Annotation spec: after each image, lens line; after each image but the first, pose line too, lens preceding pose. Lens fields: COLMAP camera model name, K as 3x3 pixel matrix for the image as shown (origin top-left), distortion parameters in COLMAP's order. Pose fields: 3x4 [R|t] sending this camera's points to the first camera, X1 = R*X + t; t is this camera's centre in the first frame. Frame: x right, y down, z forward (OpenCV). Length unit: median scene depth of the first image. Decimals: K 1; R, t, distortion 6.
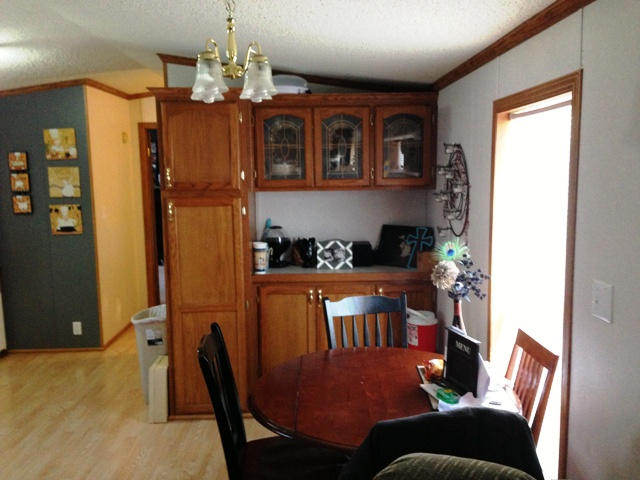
lens RADIAL K [[582.4, 0, 320.0], [0, 582.4, 240.0], [0, 0, 1]] dist [0.113519, -0.178584]
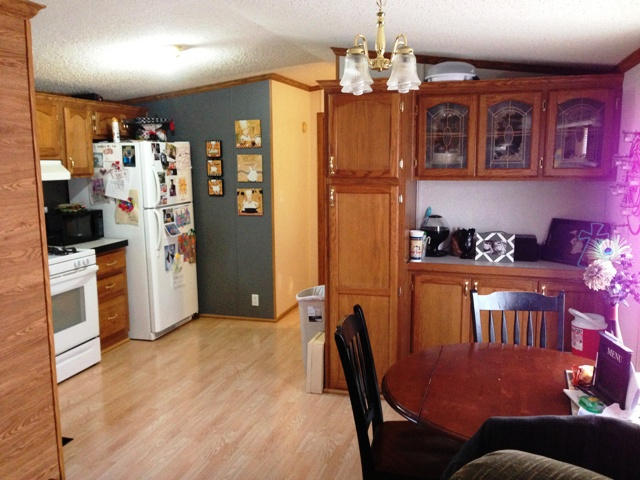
lens RADIAL K [[582.4, 0, 320.0], [0, 582.4, 240.0], [0, 0, 1]] dist [0.113519, -0.178584]
pose [[0.951670, 0.053015, -0.302512, 0.044897], [-0.046441, 0.998503, 0.028887, -0.001304], [0.303591, -0.013442, 0.952708, -0.012466]]
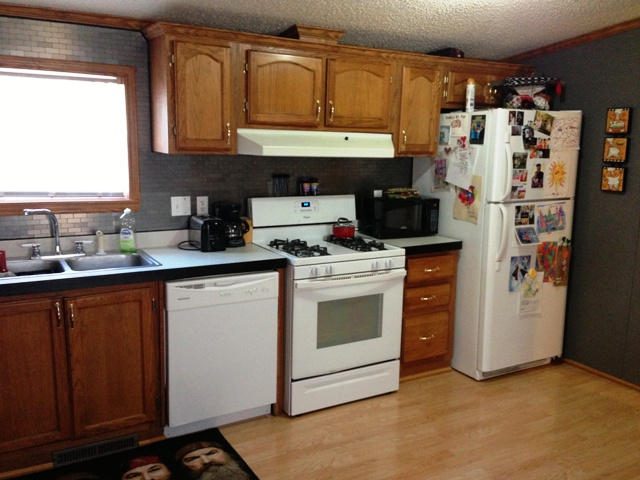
lens RADIAL K [[582.4, 0, 320.0], [0, 582.4, 240.0], [0, 0, 1]] dist [0.113519, -0.178584]
pose [[0.469381, 0.175044, -0.865472, -0.021333], [-0.135771, 0.982805, 0.125141, -0.038737], [0.872495, 0.058767, 0.485076, 0.437443]]
